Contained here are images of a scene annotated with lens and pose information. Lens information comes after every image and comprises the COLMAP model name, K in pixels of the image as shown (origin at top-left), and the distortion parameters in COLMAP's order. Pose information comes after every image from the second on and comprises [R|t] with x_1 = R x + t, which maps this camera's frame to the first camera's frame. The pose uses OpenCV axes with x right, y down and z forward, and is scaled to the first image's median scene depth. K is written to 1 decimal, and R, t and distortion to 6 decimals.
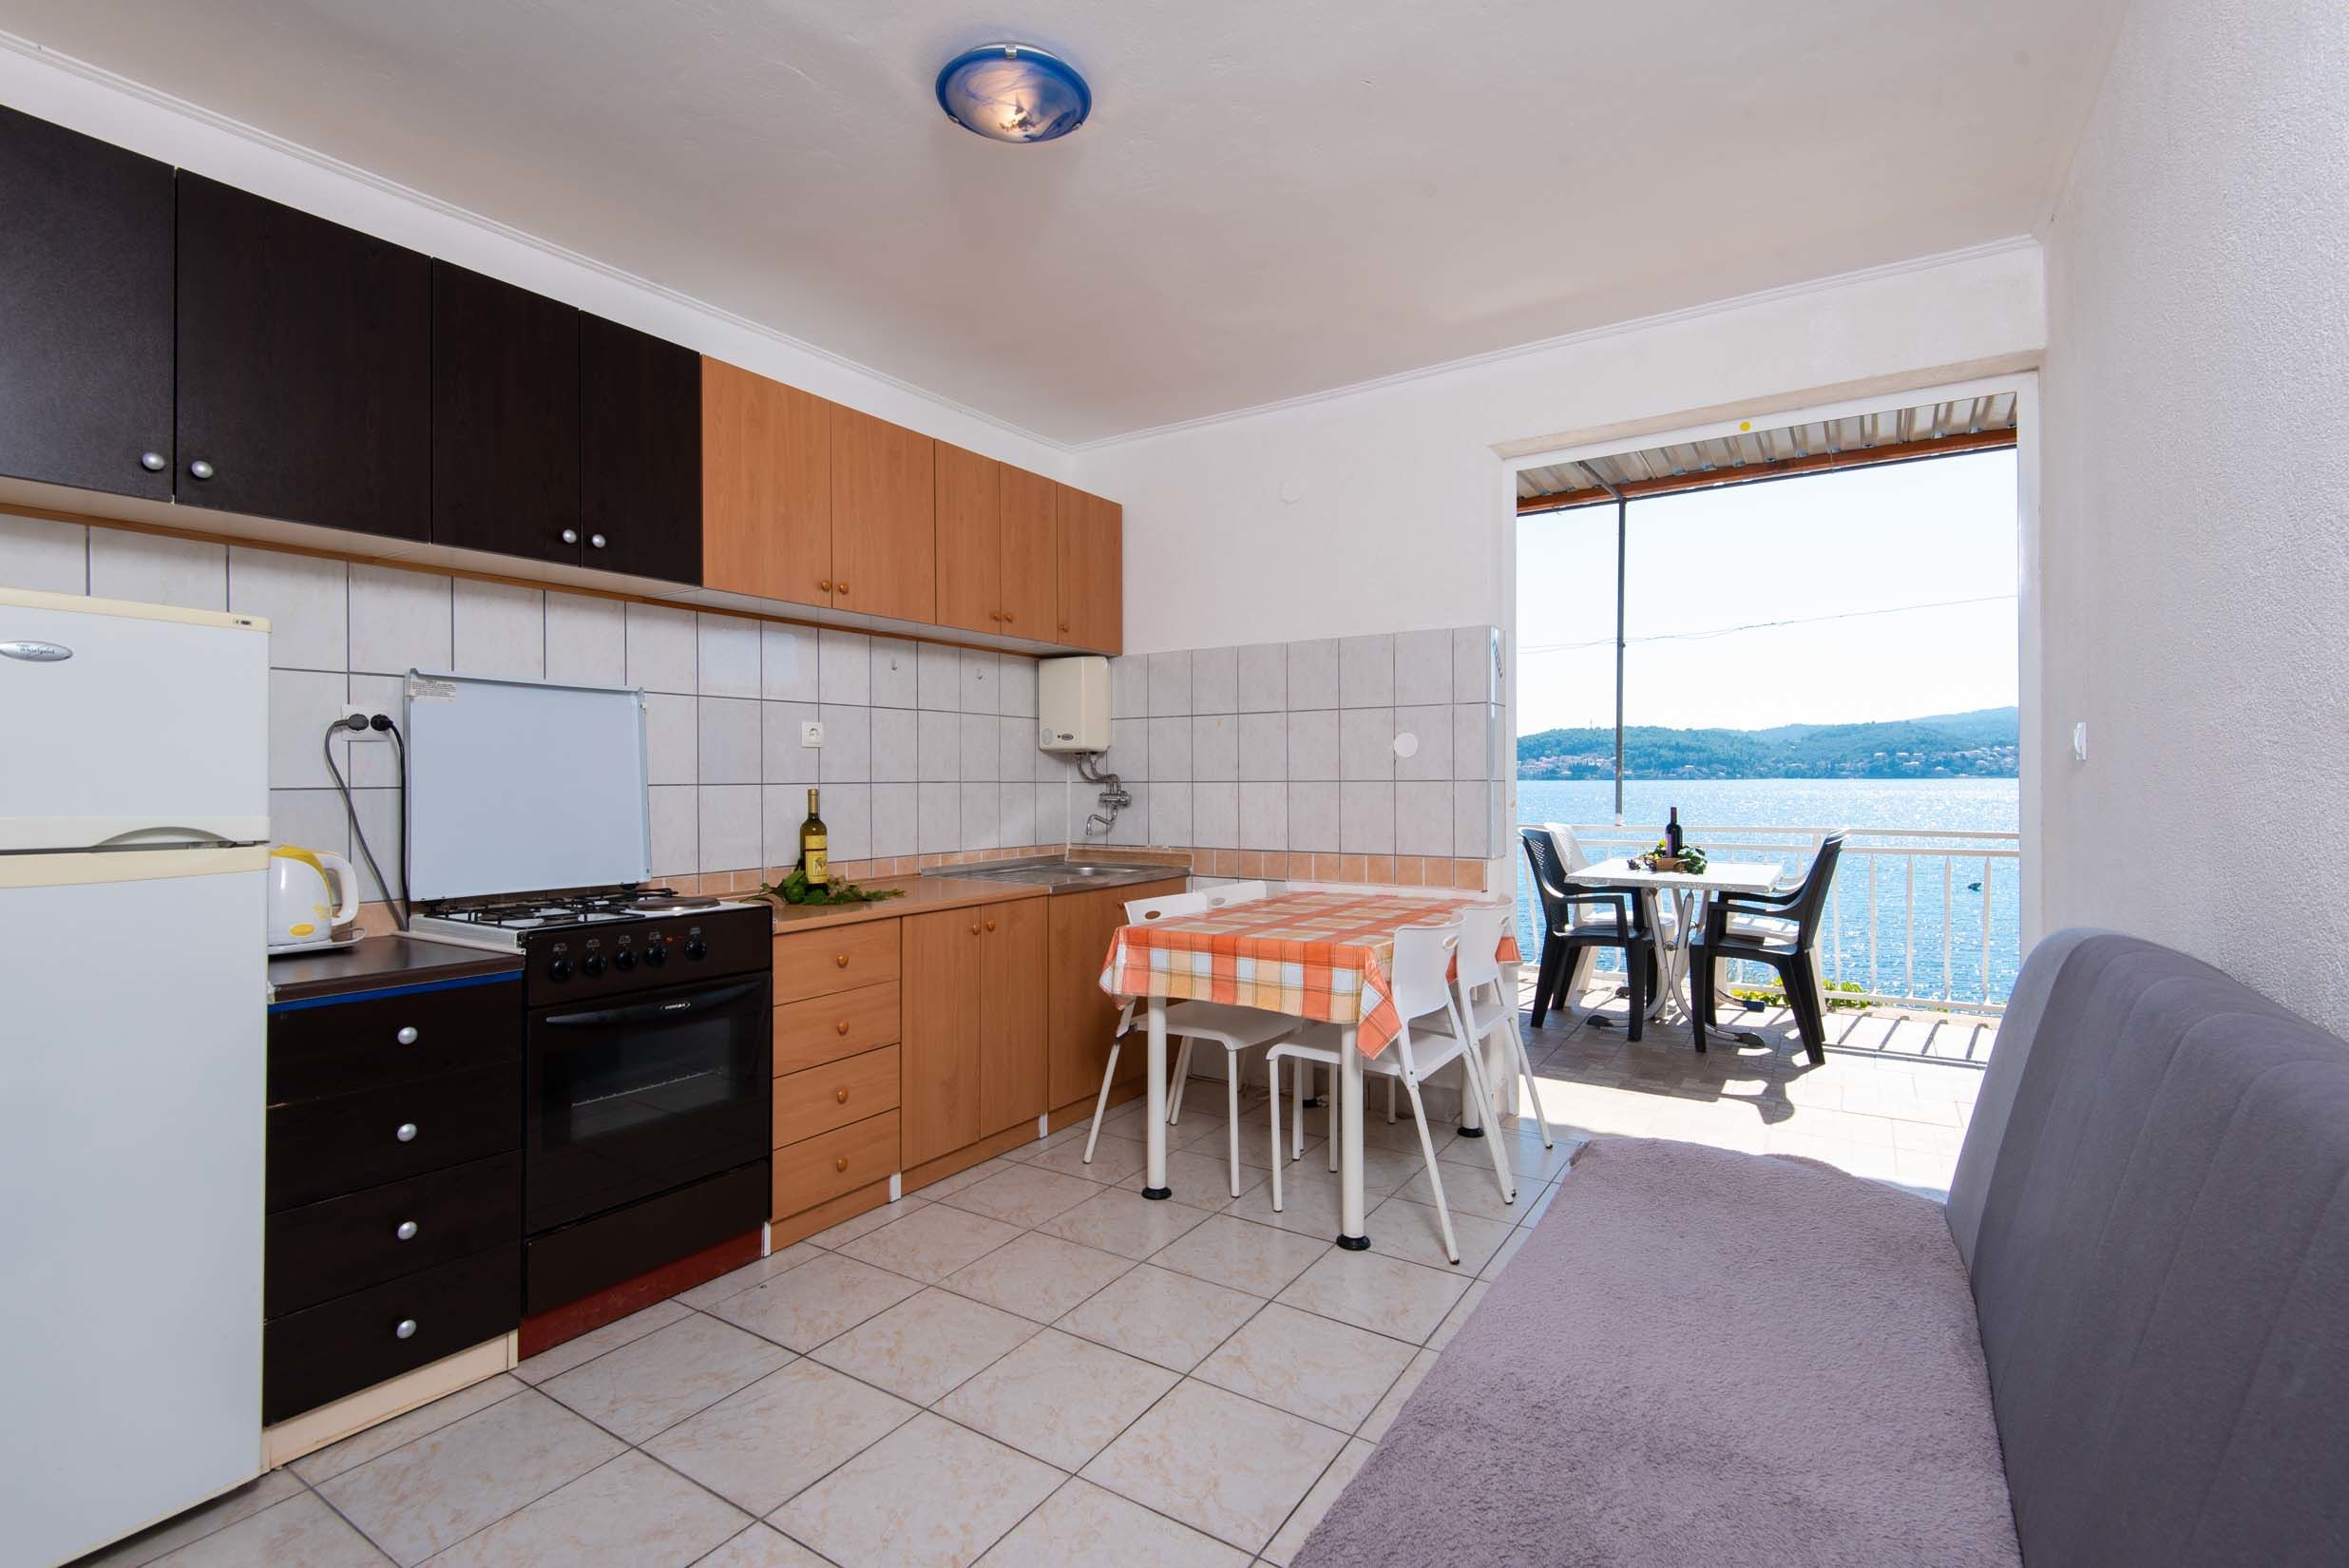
lens RADIAL K [[1072.4, 0, 1150.6], [0, 1072.4, 796.0], [0, 0, 1]] dist [-0.006108, -0.000755]
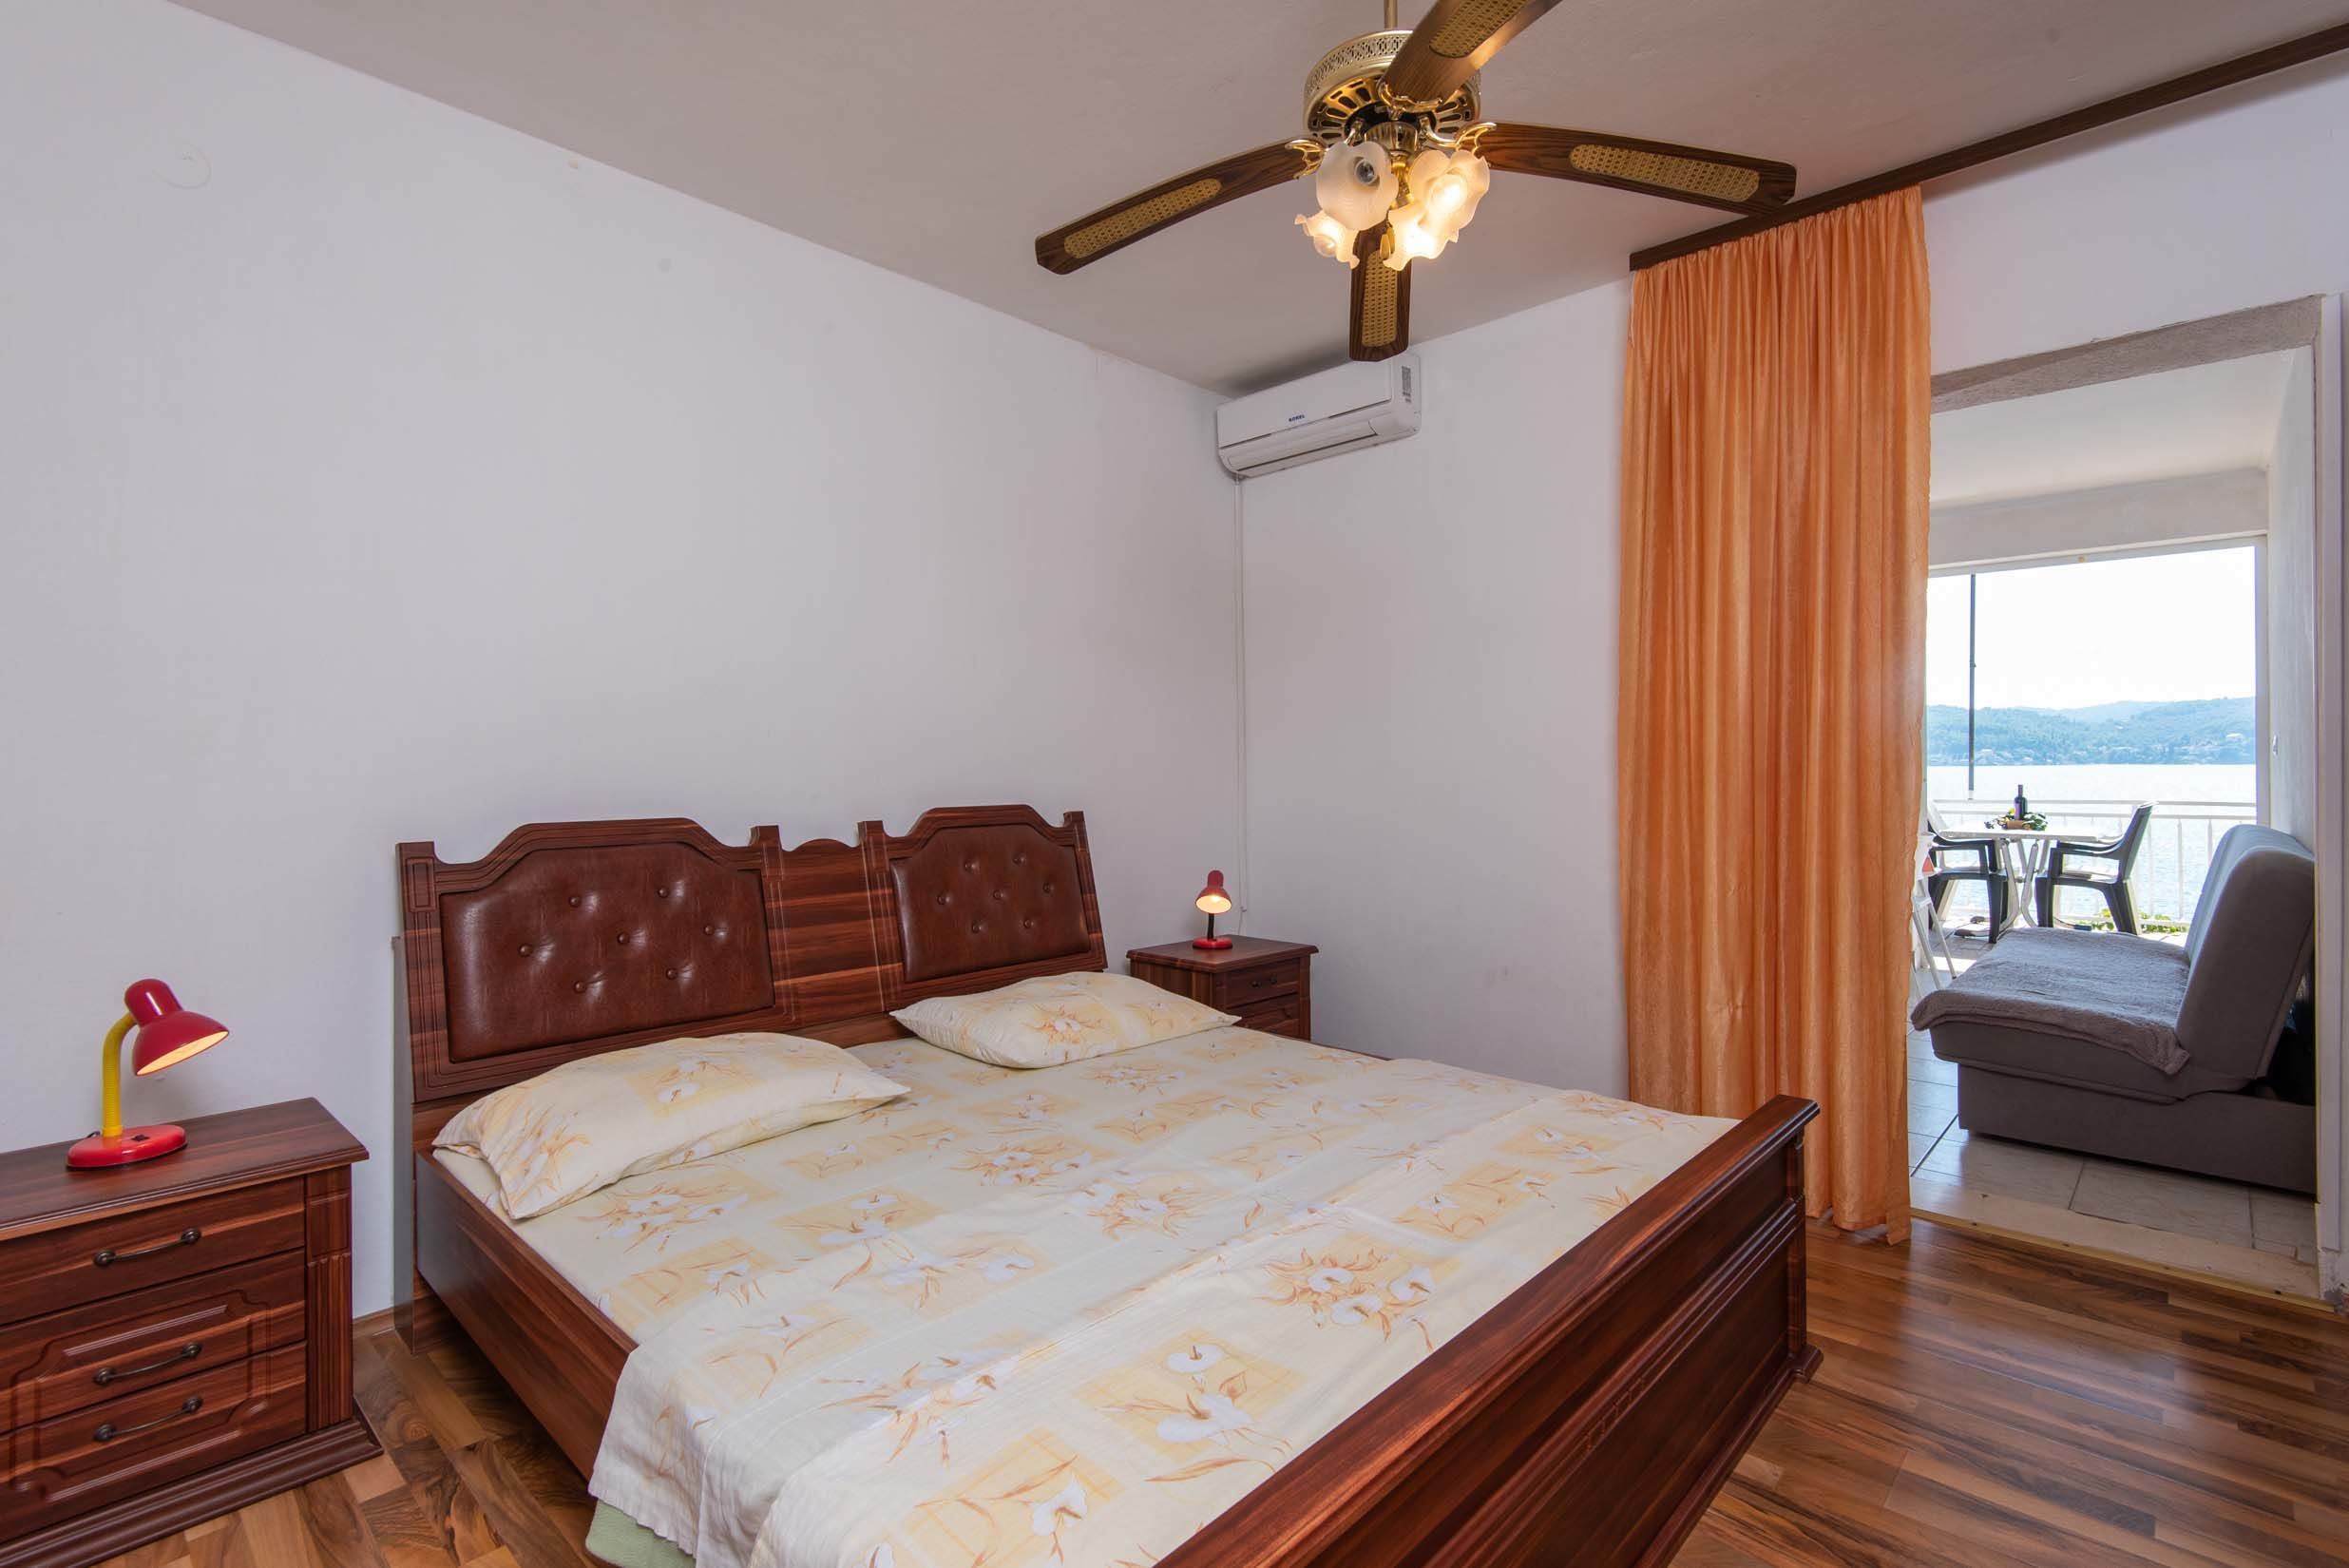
lens RADIAL K [[1072.4, 0, 1198.3], [0, 1072.4, 766.1], [0, 0, 1]] dist [-0.006108, -0.000755]
pose [[0.985333, 0.000028, -0.170642, -0.501754], [-0.002505, 0.999895, -0.014300, 0.011640], [0.170623, 0.014518, 0.985229, -0.852221]]
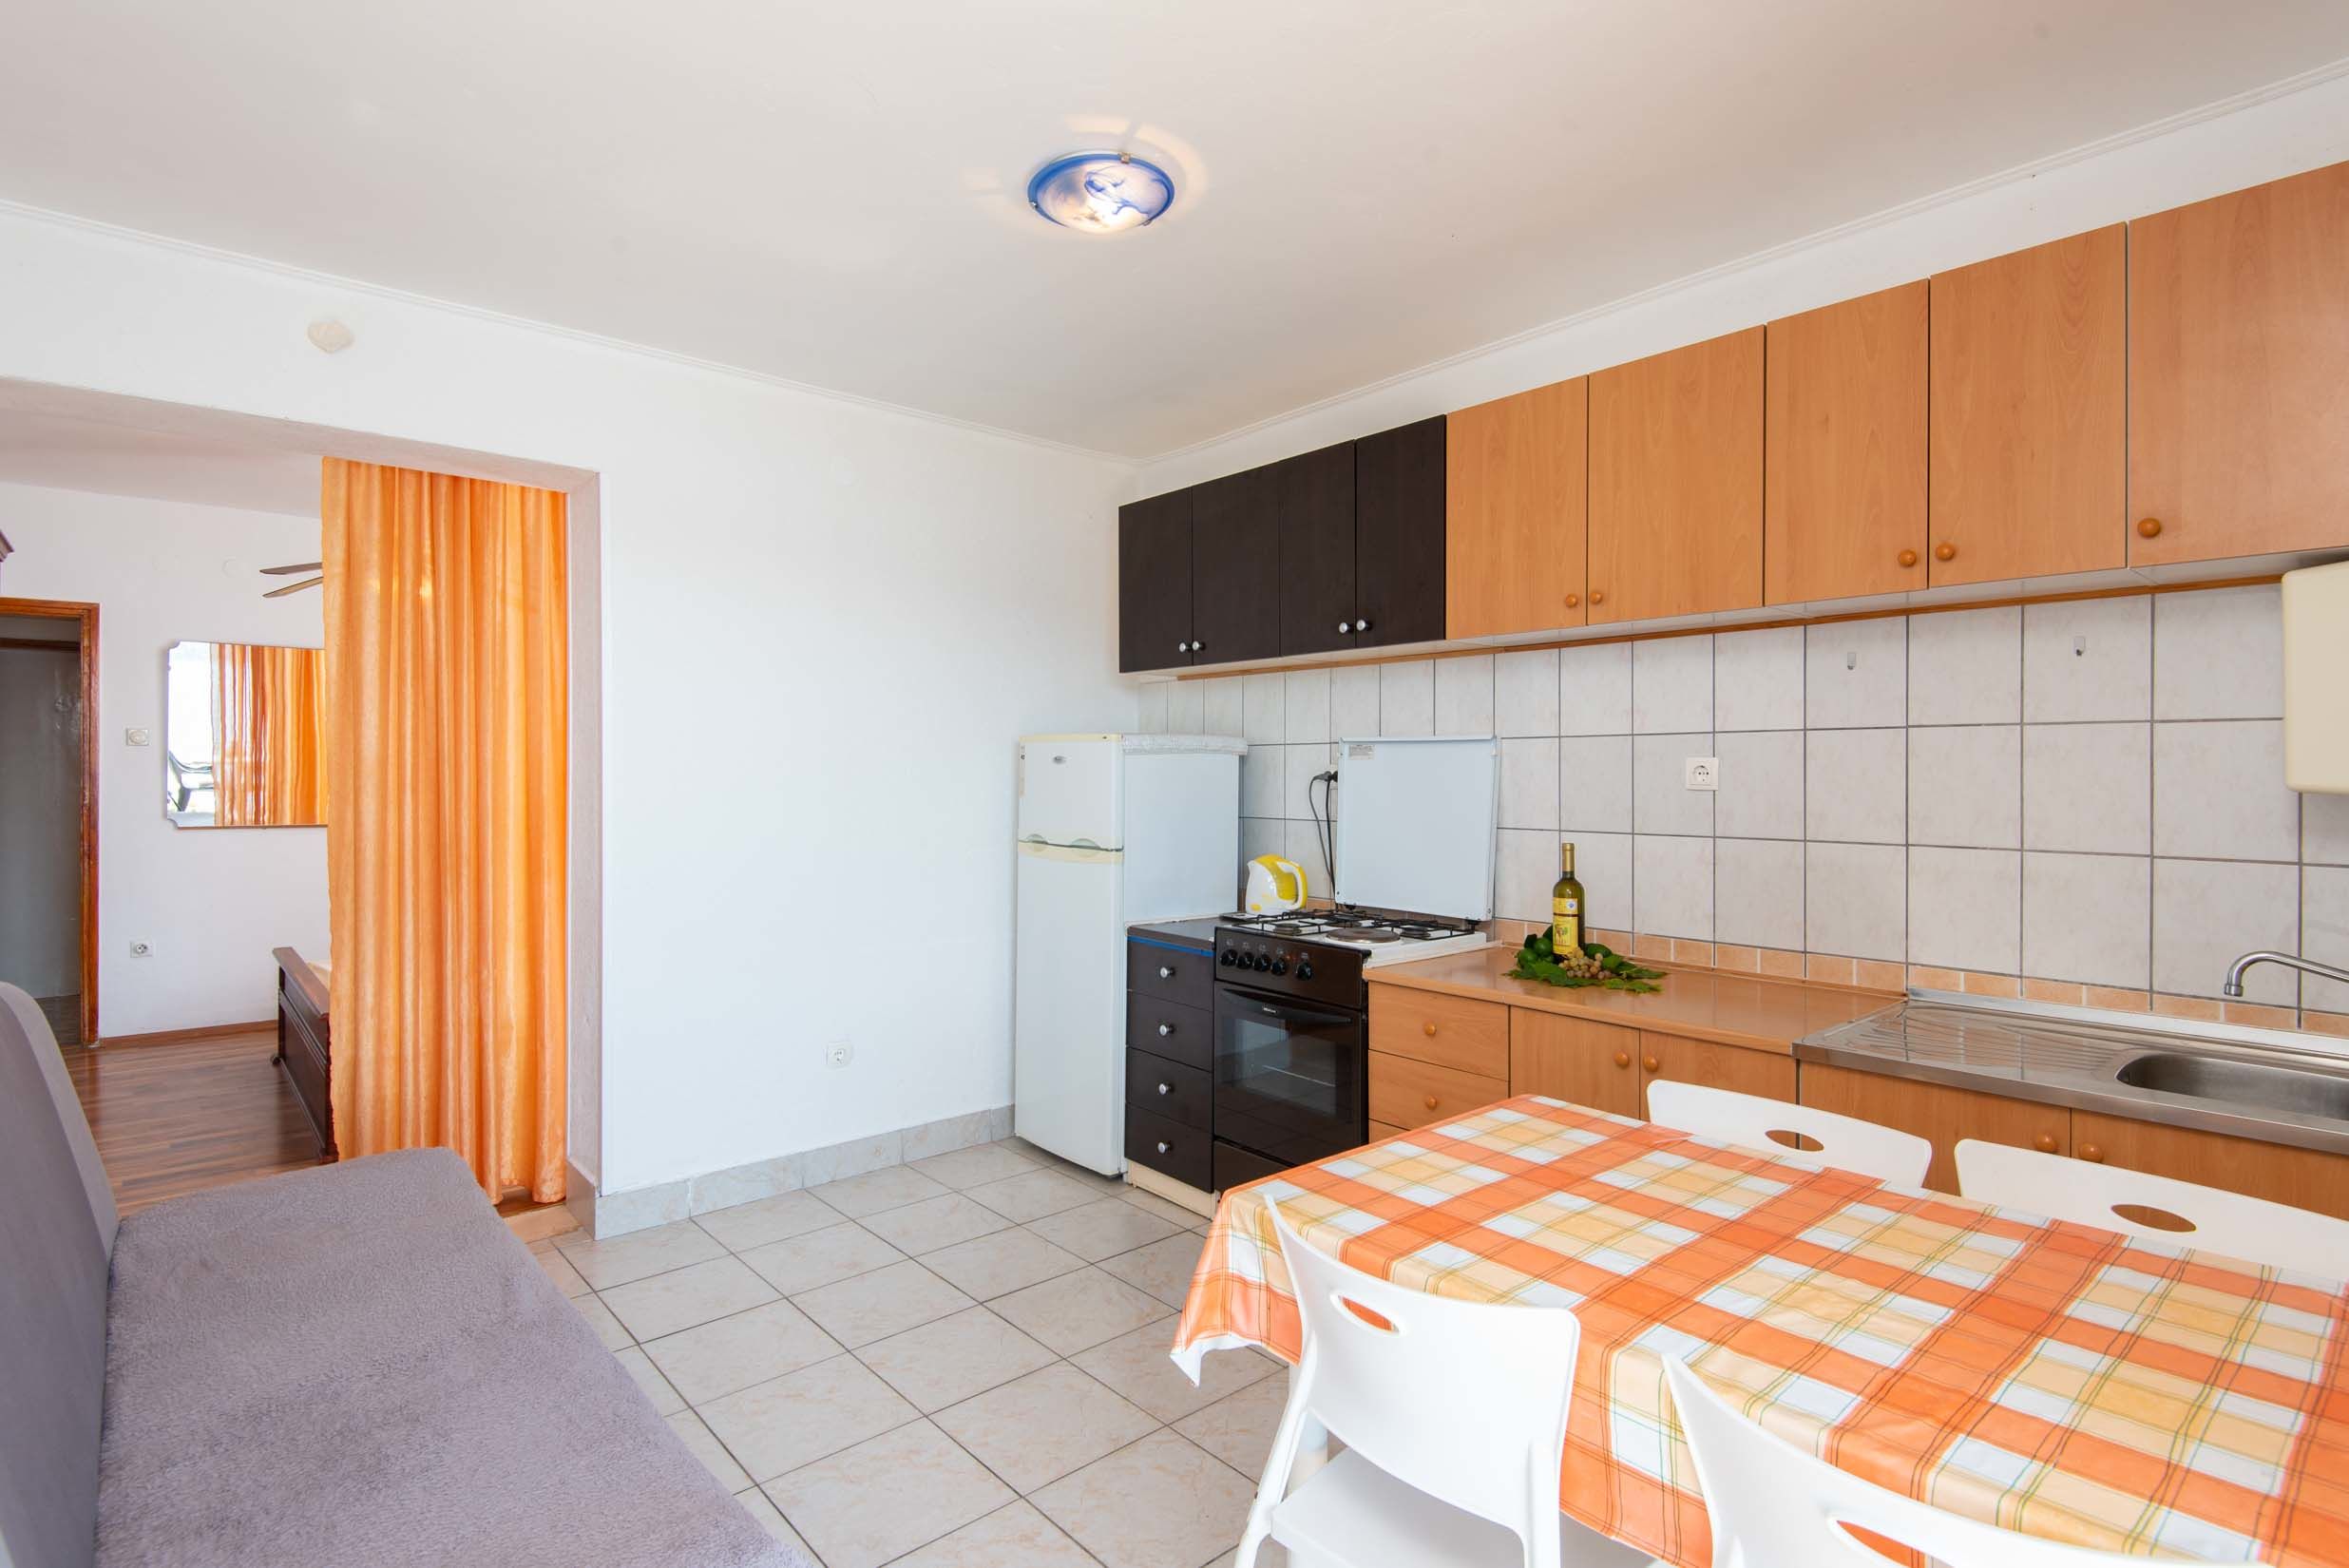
lens RADIAL K [[1142.0, 0, 1165.2], [0, 1142.0, 770.7], [0, 0, 1]] dist [0.019701, -0.001199]
pose [[-0.272870, 0.003766, -0.962044, 0.552660], [-0.013593, 0.999877, 0.007770, -0.056743], [0.961955, 0.015197, -0.272785, 0.801562]]
